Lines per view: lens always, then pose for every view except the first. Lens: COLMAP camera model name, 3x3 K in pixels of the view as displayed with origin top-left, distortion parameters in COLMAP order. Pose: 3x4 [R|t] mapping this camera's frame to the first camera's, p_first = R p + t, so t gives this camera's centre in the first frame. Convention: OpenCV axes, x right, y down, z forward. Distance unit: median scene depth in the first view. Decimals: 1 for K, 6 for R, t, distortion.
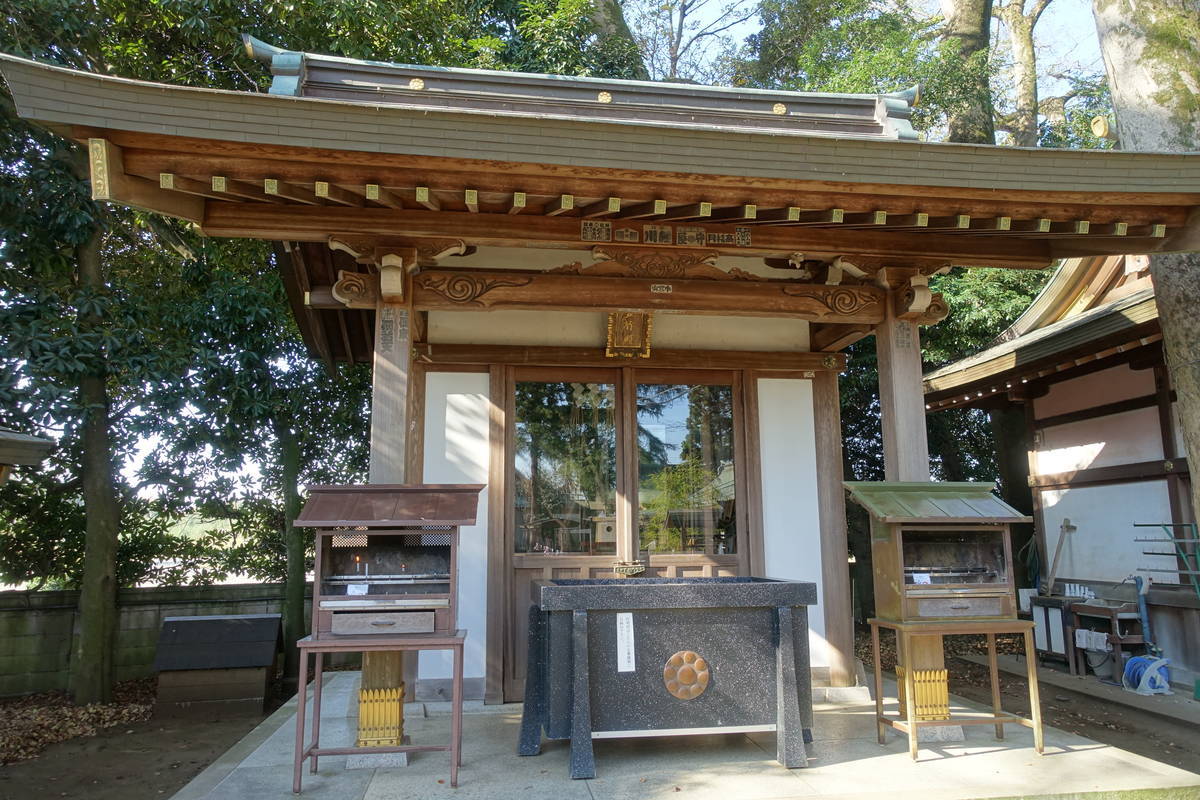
lens RADIAL K [[949.5, 0, 600.0], [0, 949.5, 400.0], [0, 0, 1]] dist [0.053624, -0.009368]
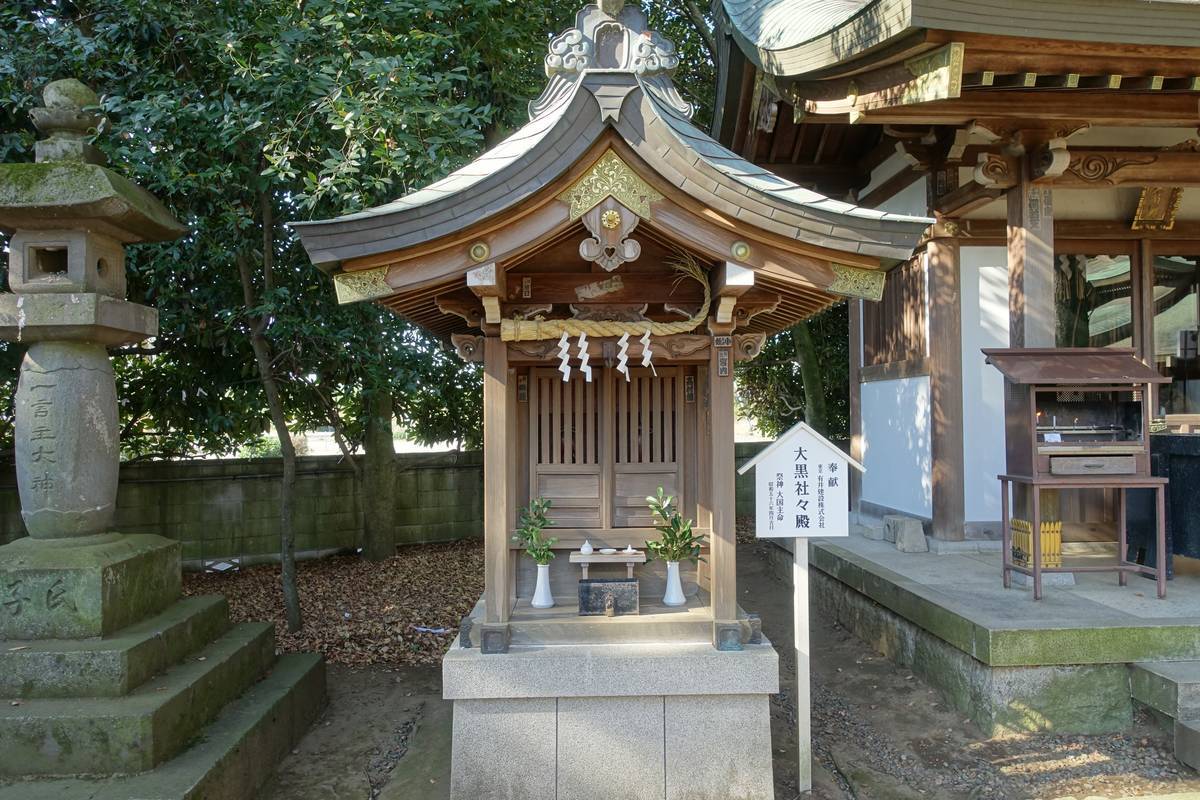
lens RADIAL K [[949.5, 0, 600.0], [0, 949.5, 400.0], [0, 0, 1]] dist [0.053624, -0.009368]
pose [[0.999846, -0.014762, 0.009542, -0.314549], [0.013331, 0.990654, 0.135743, -0.004764], [-0.011456, -0.135594, 0.990698, -0.054711]]
